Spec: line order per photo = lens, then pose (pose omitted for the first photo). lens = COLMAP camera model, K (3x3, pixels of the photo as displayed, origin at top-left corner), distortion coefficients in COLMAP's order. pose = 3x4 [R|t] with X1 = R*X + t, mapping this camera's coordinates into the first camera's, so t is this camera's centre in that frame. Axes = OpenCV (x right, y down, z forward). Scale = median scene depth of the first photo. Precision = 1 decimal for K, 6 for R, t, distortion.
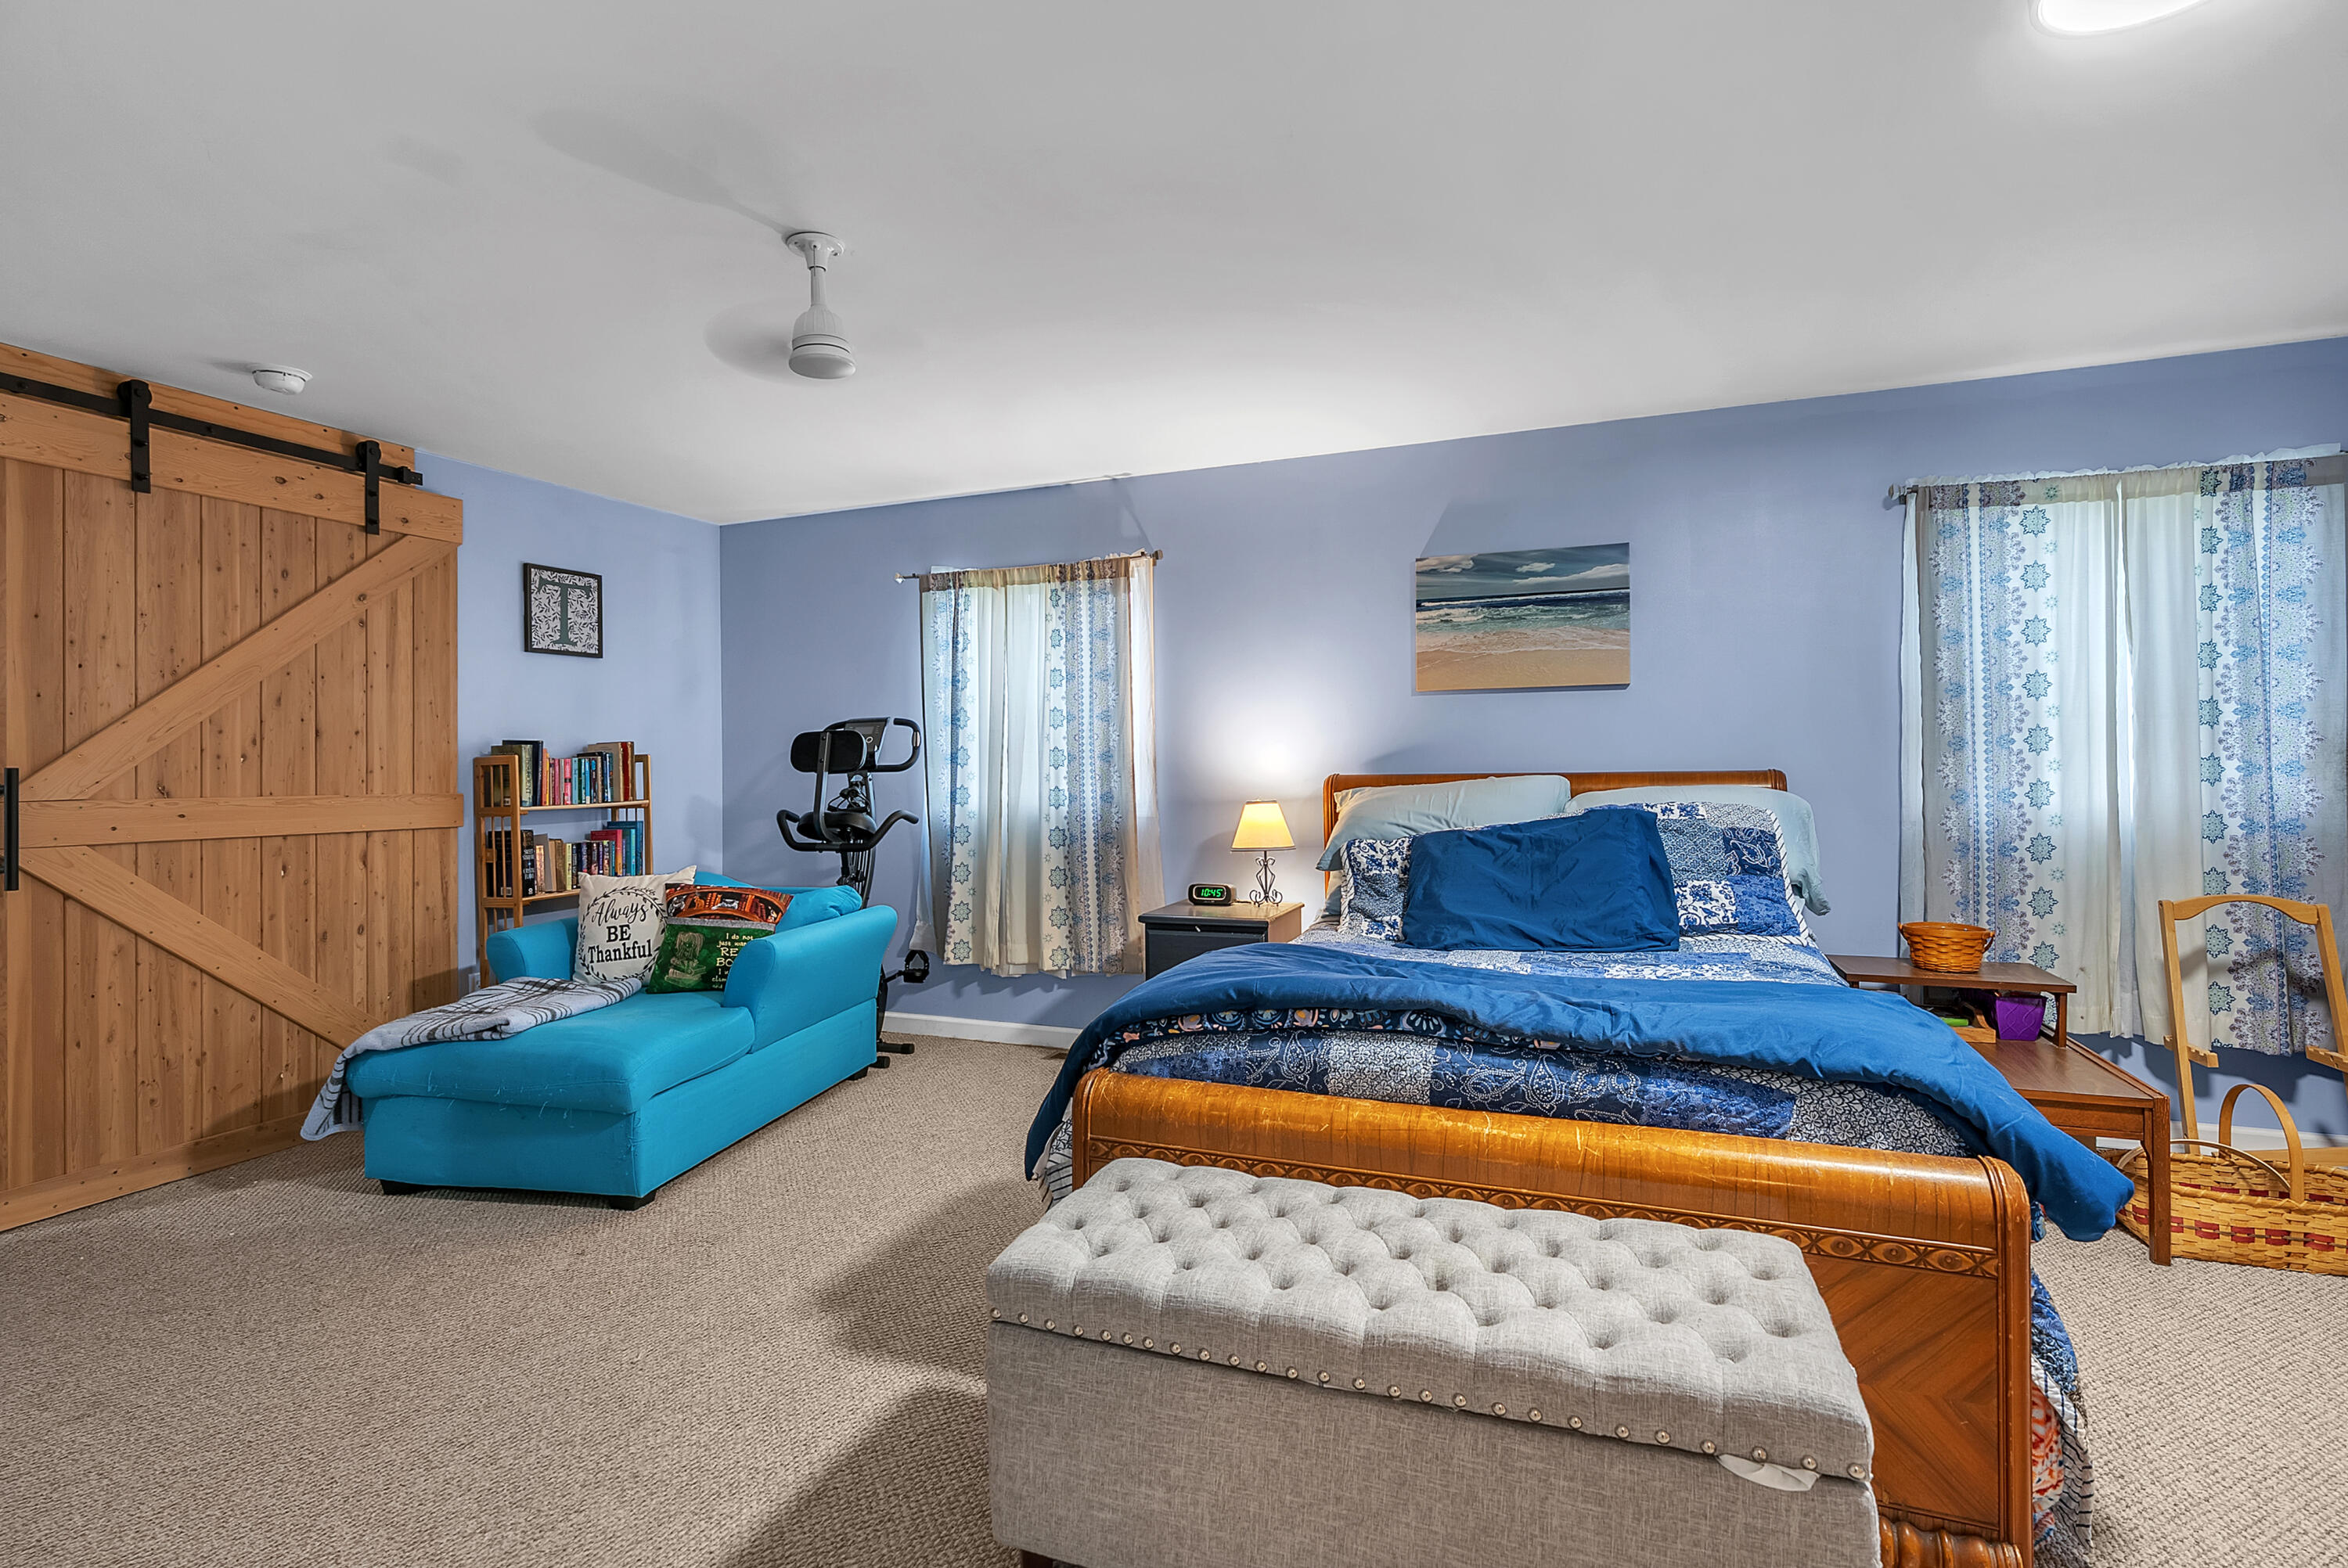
lens RADIAL K [[1121.3, 0, 1171.8], [0, 1121.3, 744.3], [0, 0, 1]] dist [-0.002783, -0.000019]
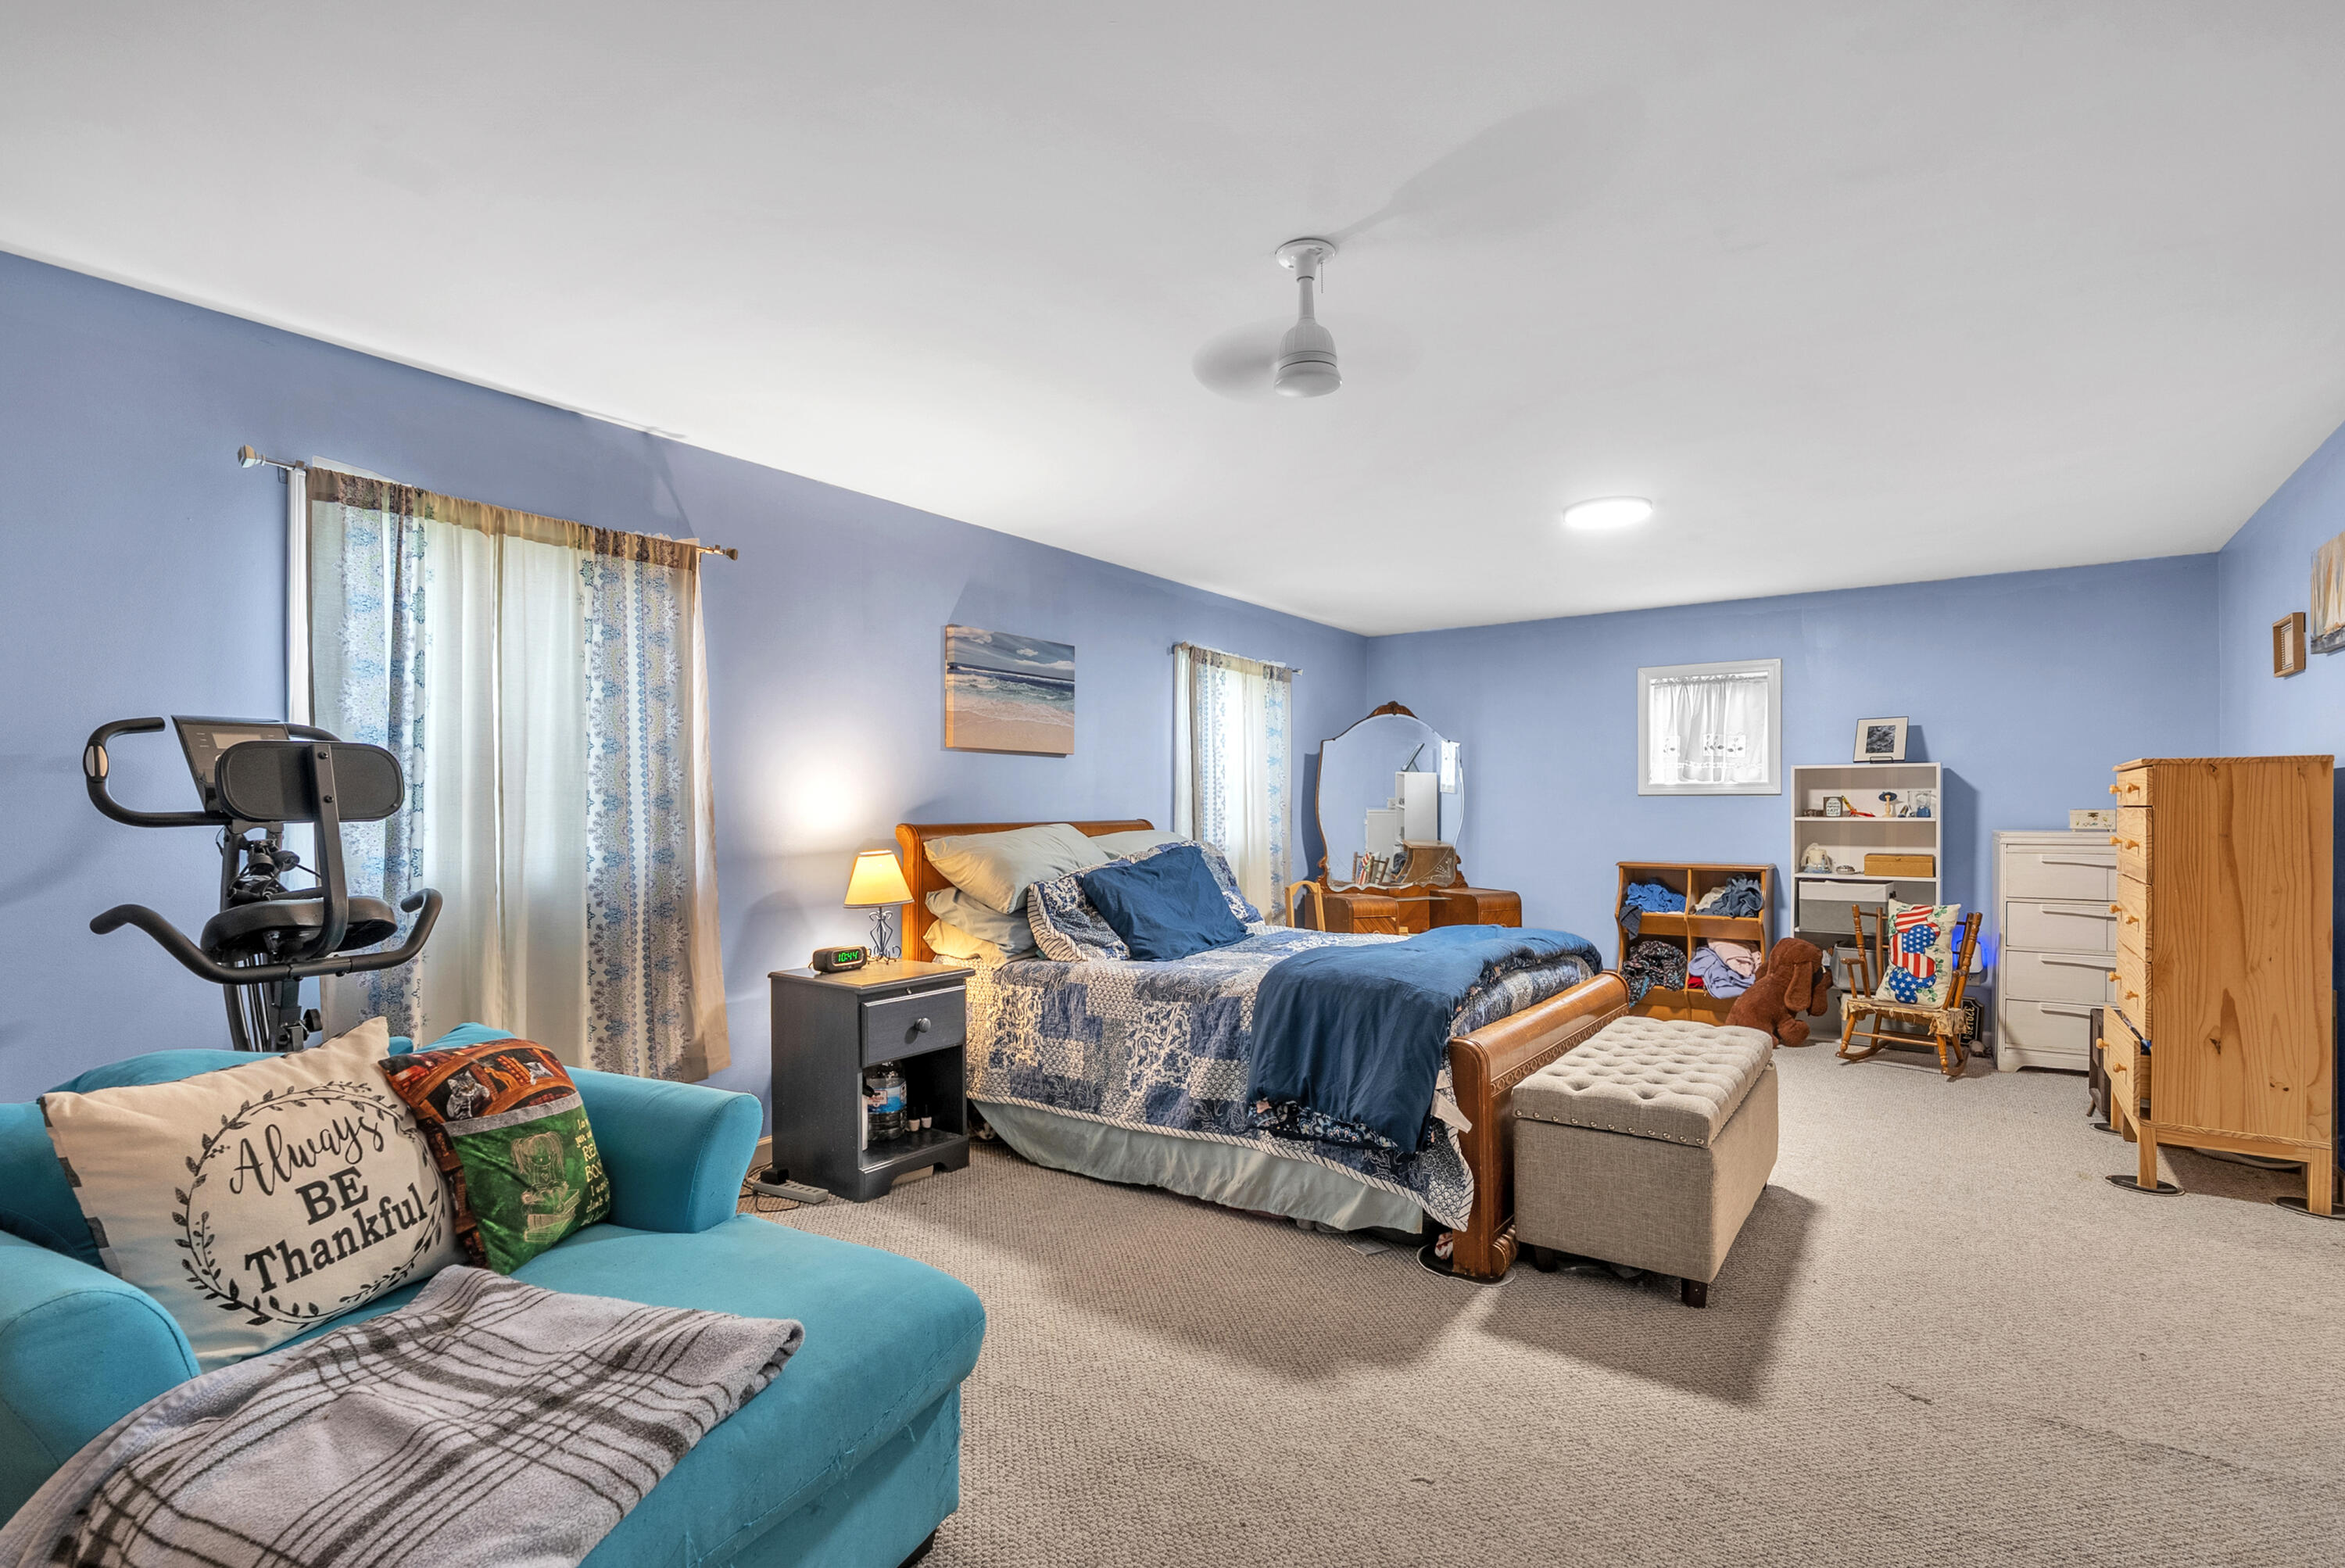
lens RADIAL K [[1094.7, 0, 1172.5], [0, 1094.7, 784.0], [0, 0, 1]] dist [-0.002563, 0.000431]
pose [[0.247889, 0.033689, 0.968203, -0.742201], [-0.016447, 0.999398, -0.030563, 0.017176], [-0.968649, -0.008348, 0.248294, 0.528050]]
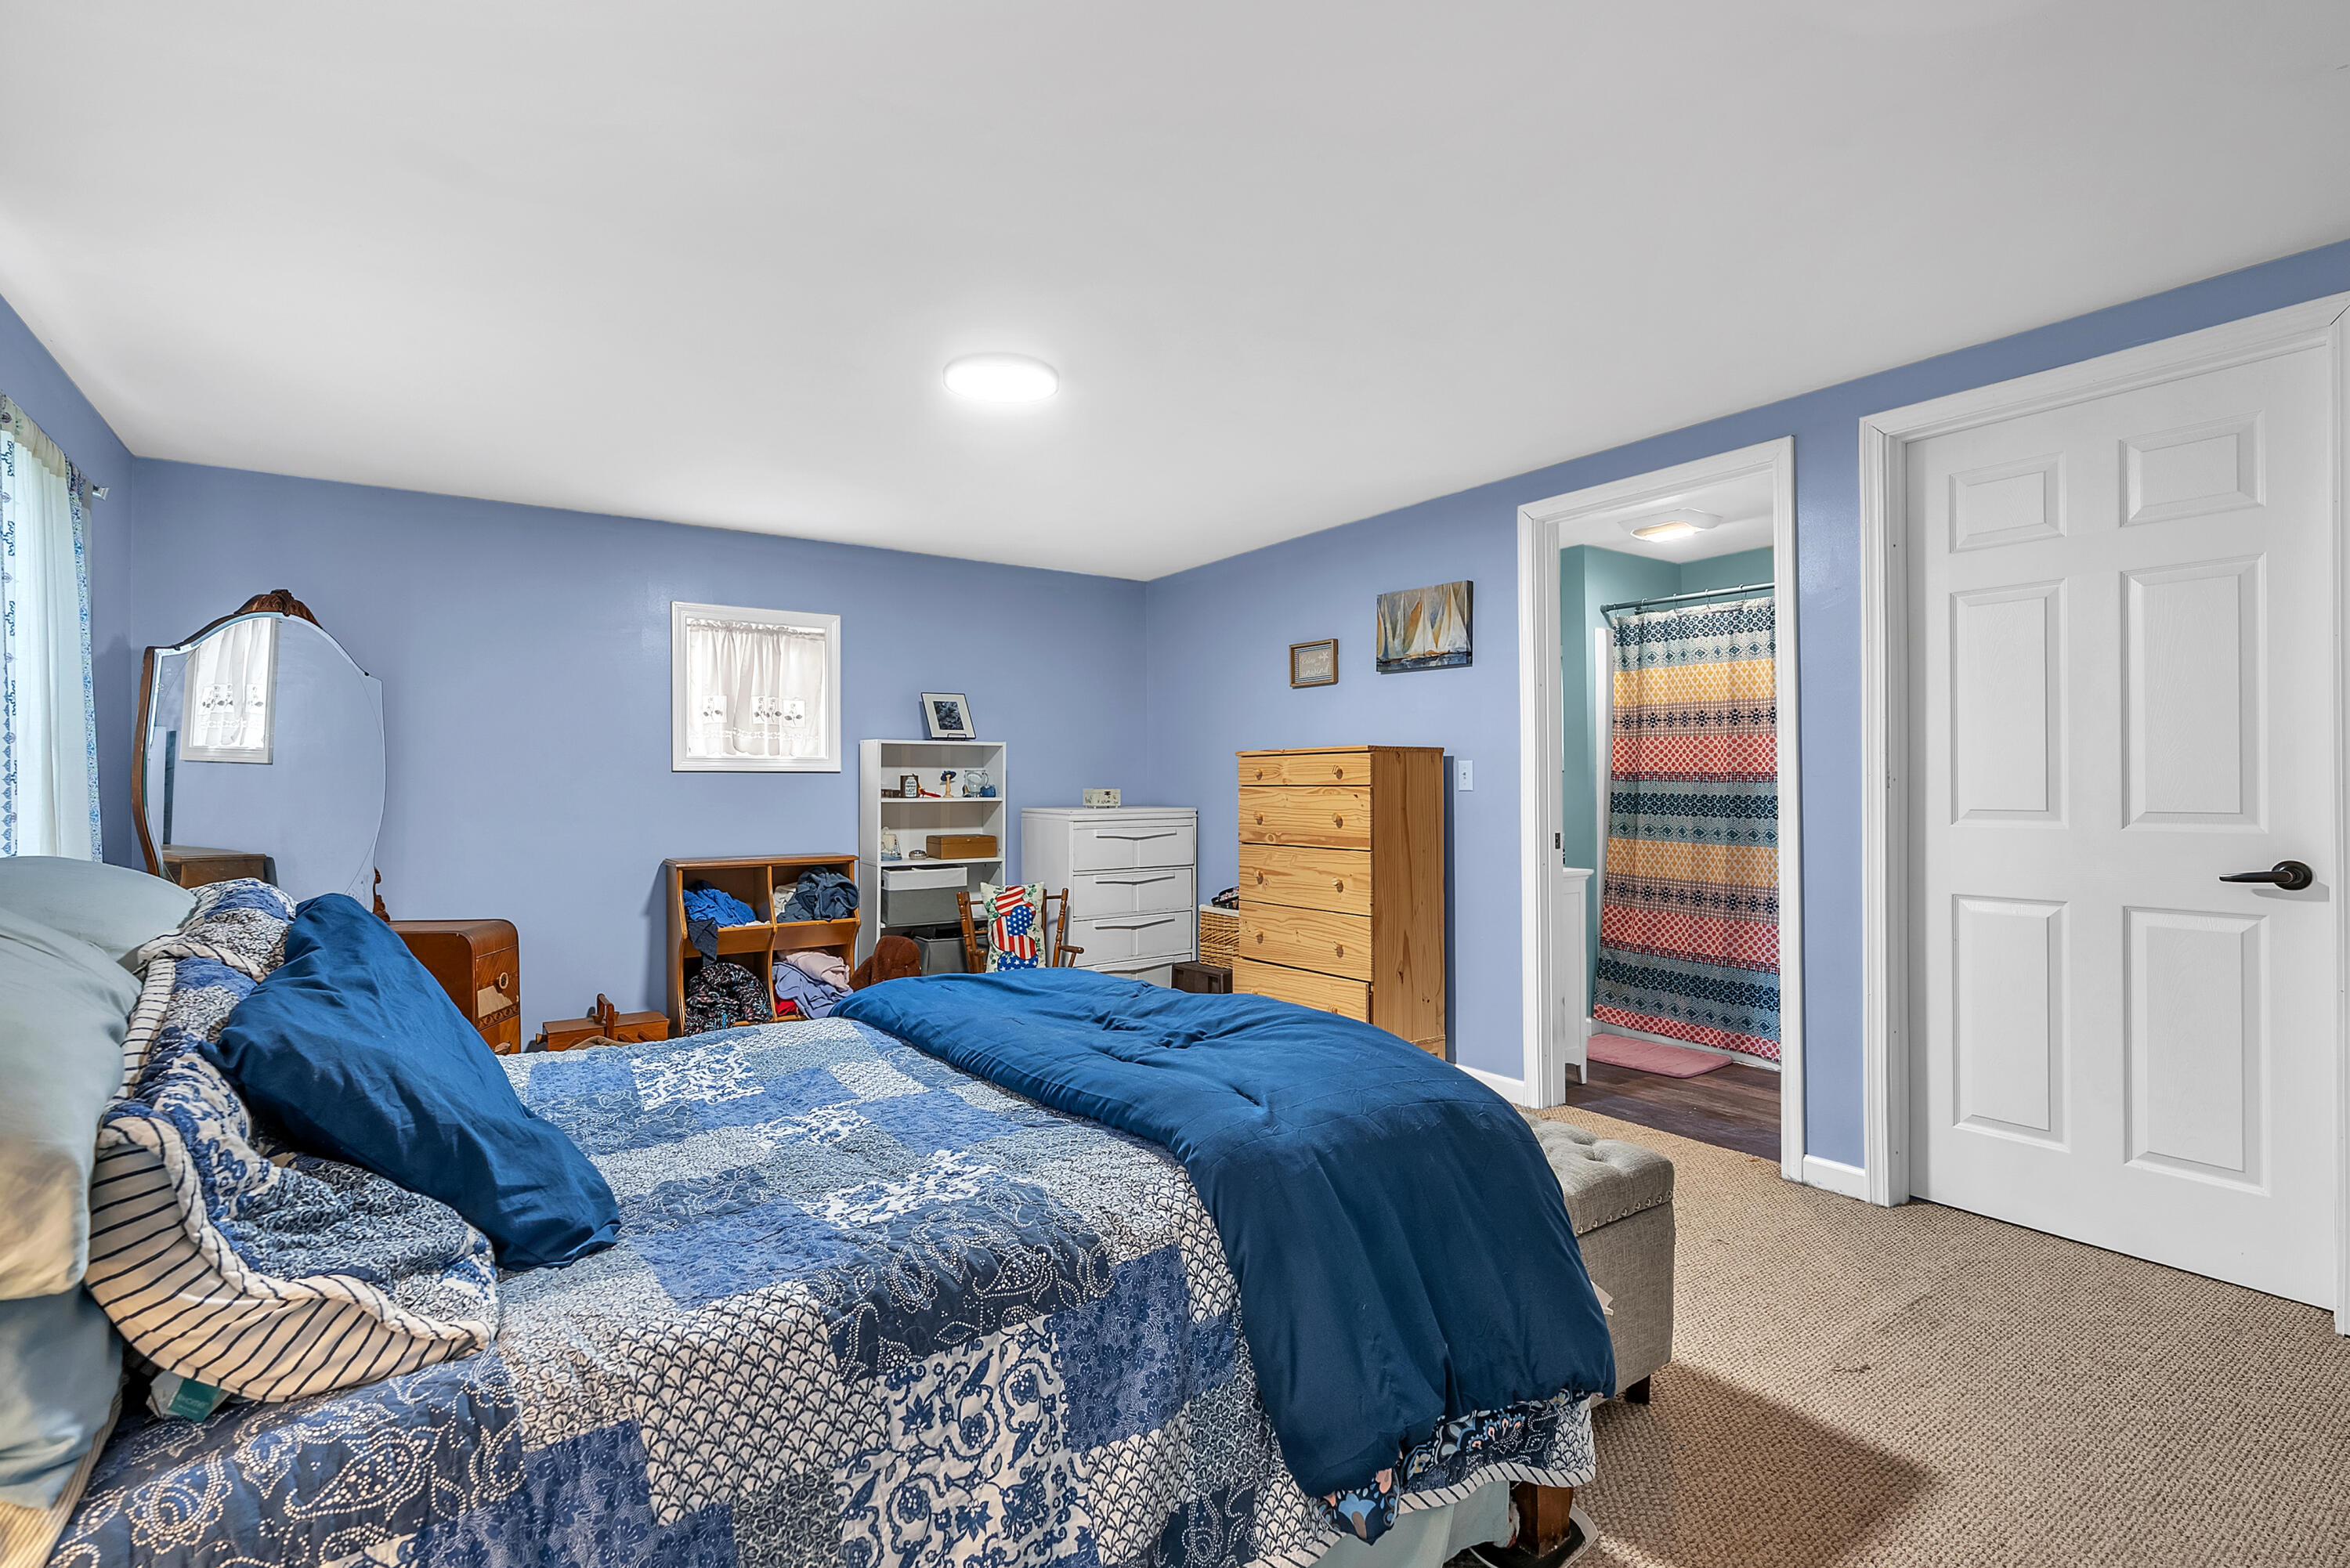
lens RADIAL K [[1096.9, 0, 1175.0], [0, 1096.9, 784.0], [0, 0, 1]] dist [-0.002563, 0.000431]
pose [[-0.831817, 0.016152, 0.554815, -0.154719], [0.005280, 0.999762, -0.021190, 0.015300], [-0.555025, -0.014697, -0.831704, 0.942358]]
